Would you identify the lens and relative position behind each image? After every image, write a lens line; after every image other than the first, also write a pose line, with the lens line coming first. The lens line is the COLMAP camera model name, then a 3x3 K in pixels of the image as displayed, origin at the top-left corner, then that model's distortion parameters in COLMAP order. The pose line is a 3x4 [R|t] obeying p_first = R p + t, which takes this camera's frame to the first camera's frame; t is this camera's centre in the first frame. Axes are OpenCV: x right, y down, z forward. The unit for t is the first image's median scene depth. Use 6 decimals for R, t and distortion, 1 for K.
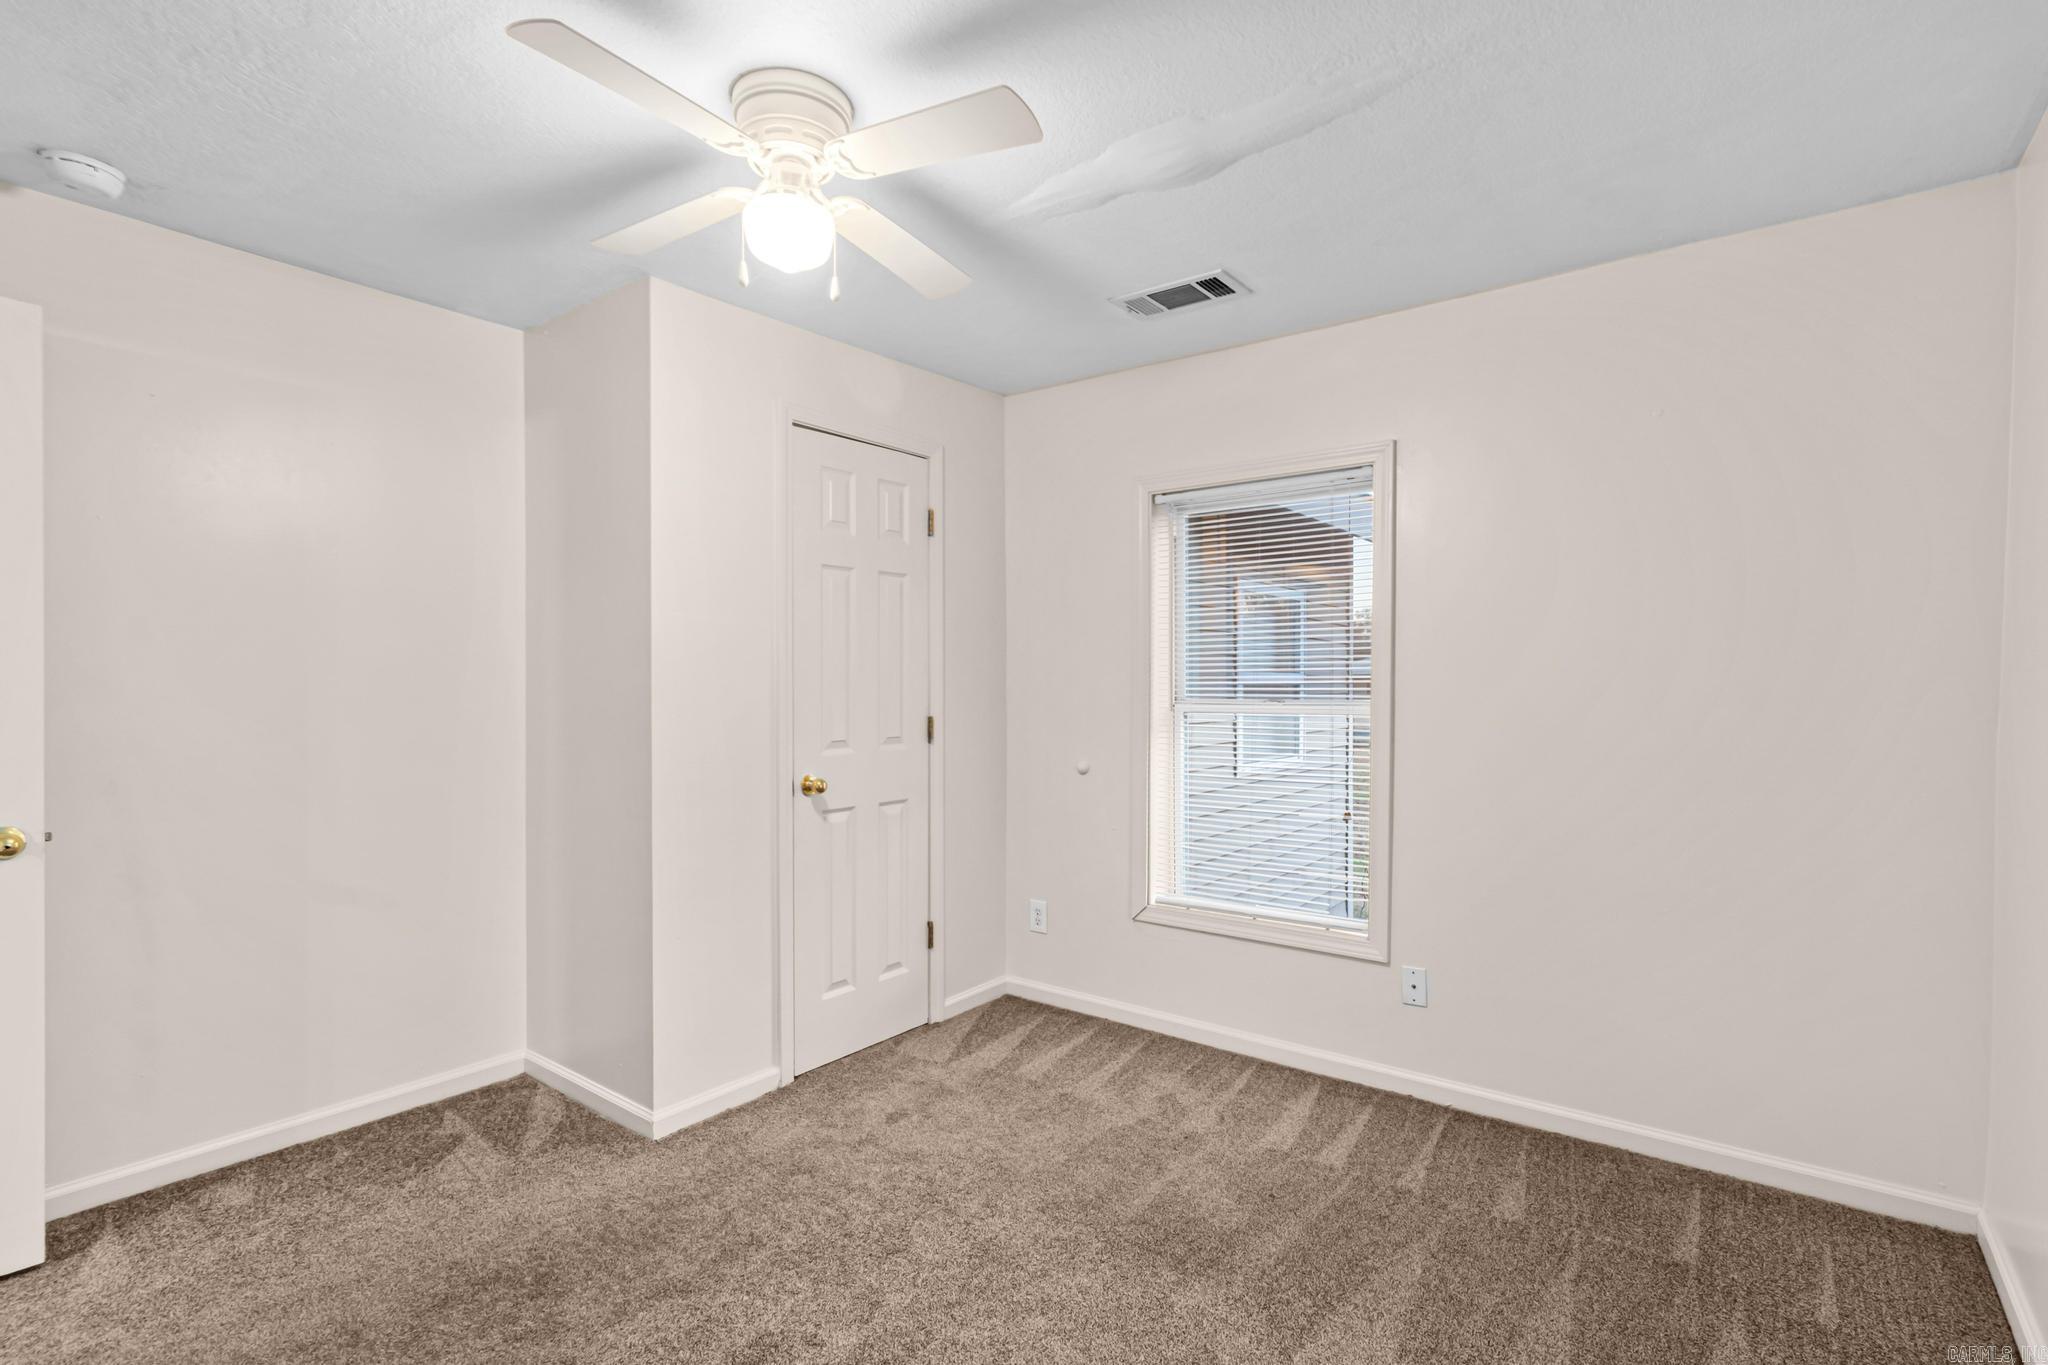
lens RADIAL K [[965.0, 0, 1027.6], [0, 965.0, 693.8], [0, 0, 1]] dist [0.006597, -0.000713]
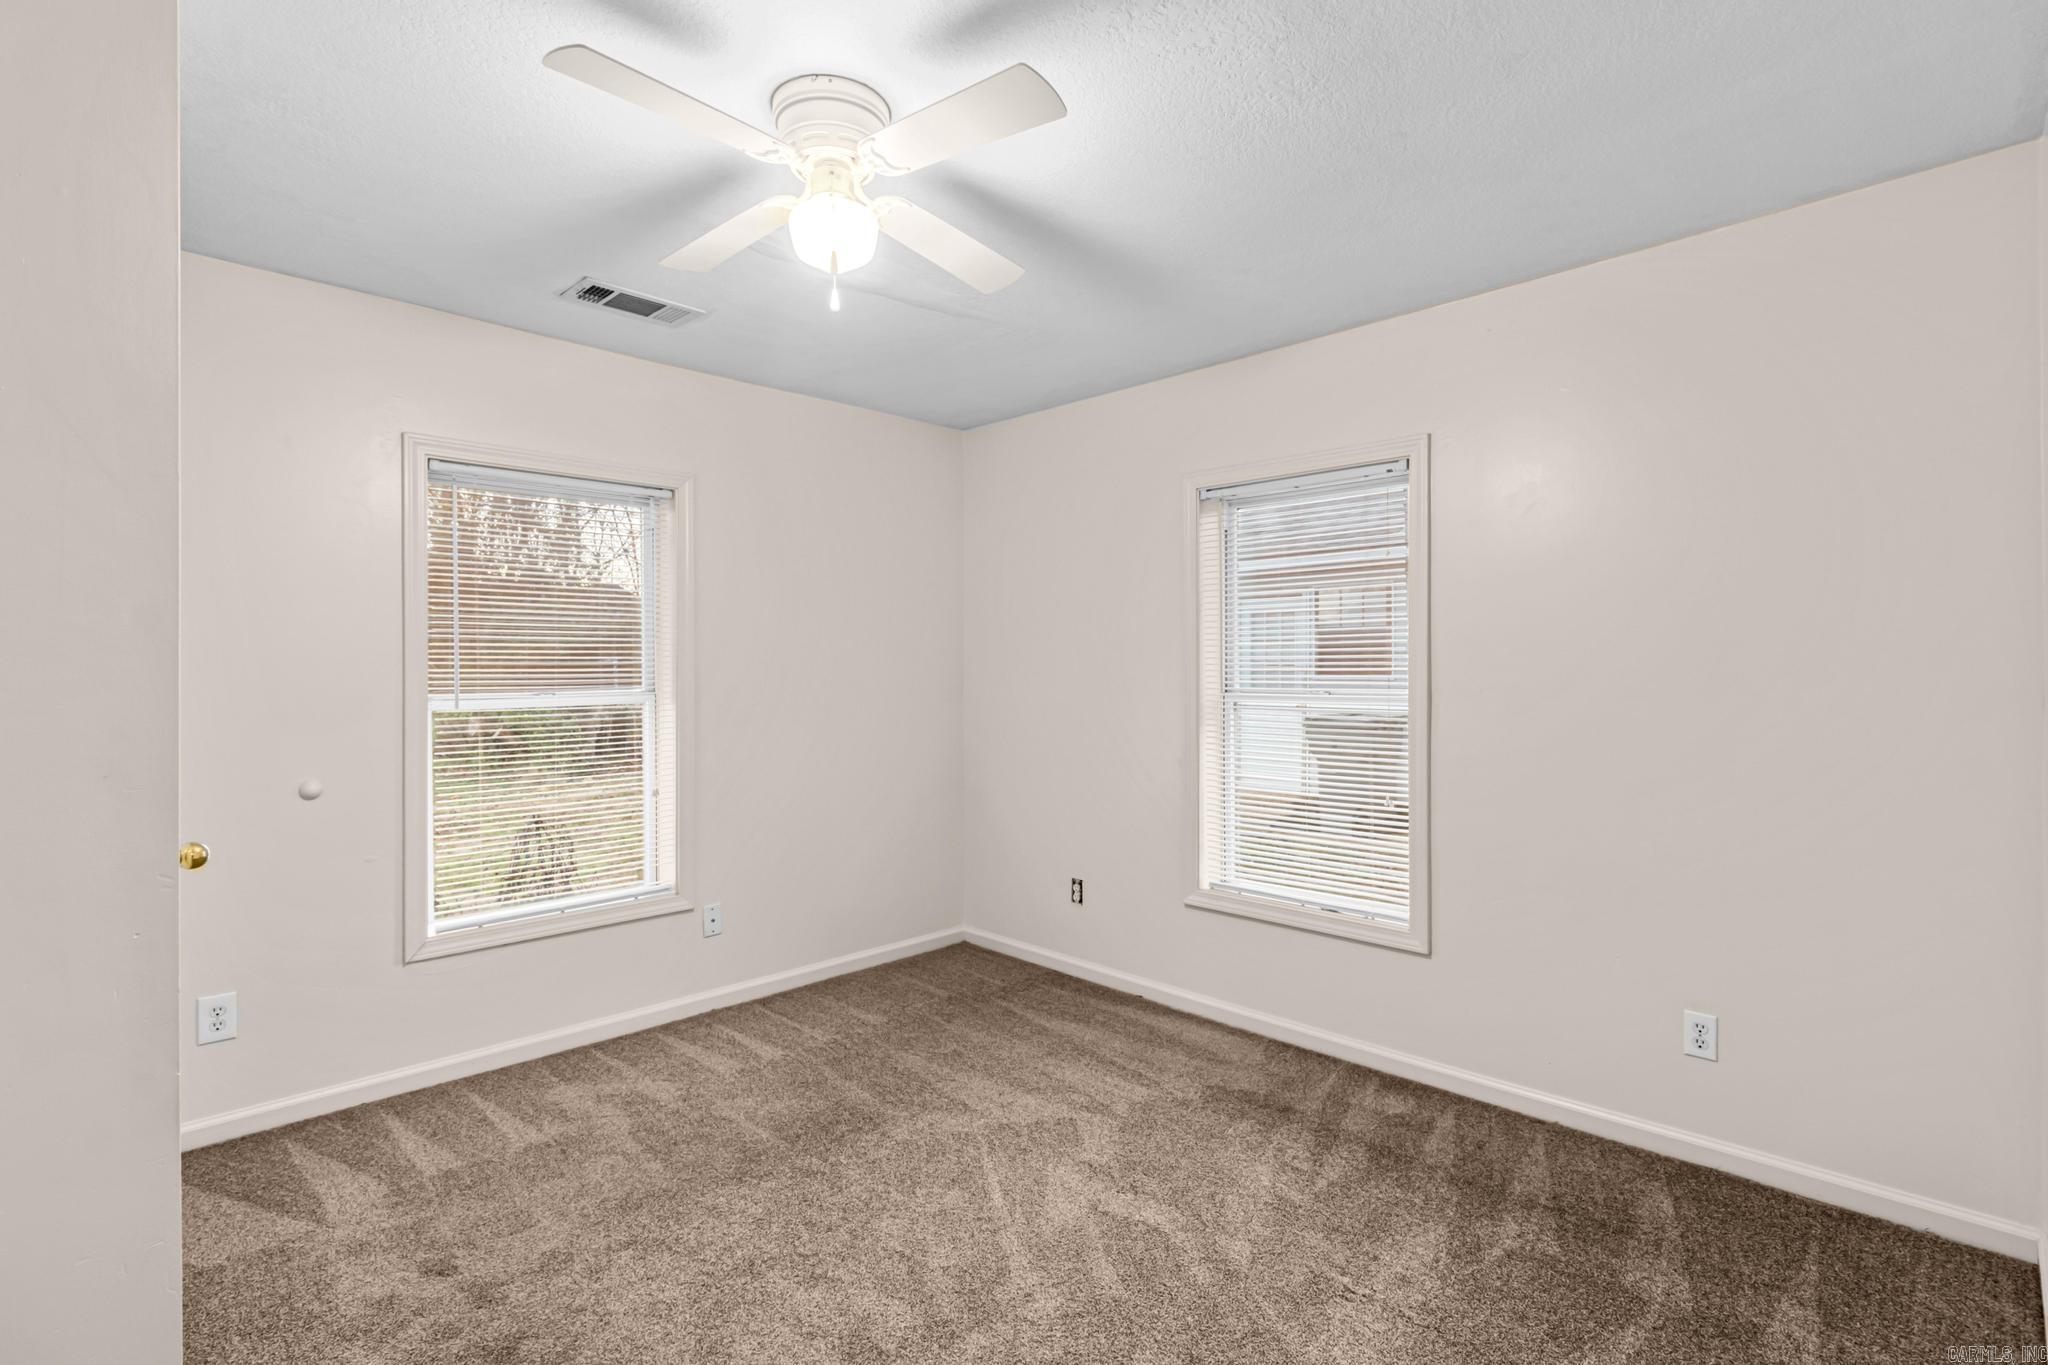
lens RADIAL K [[965.0, 0, 1026.9], [0, 965.0, 670.8], [0, 0, 1]] dist [0.006597, -0.000713]
pose [[0.141144, -0.003920, 0.989981, -0.773416], [0.014649, 0.999891, 0.001870, -0.014380], [-0.989881, 0.014238, 0.141186, 0.423898]]
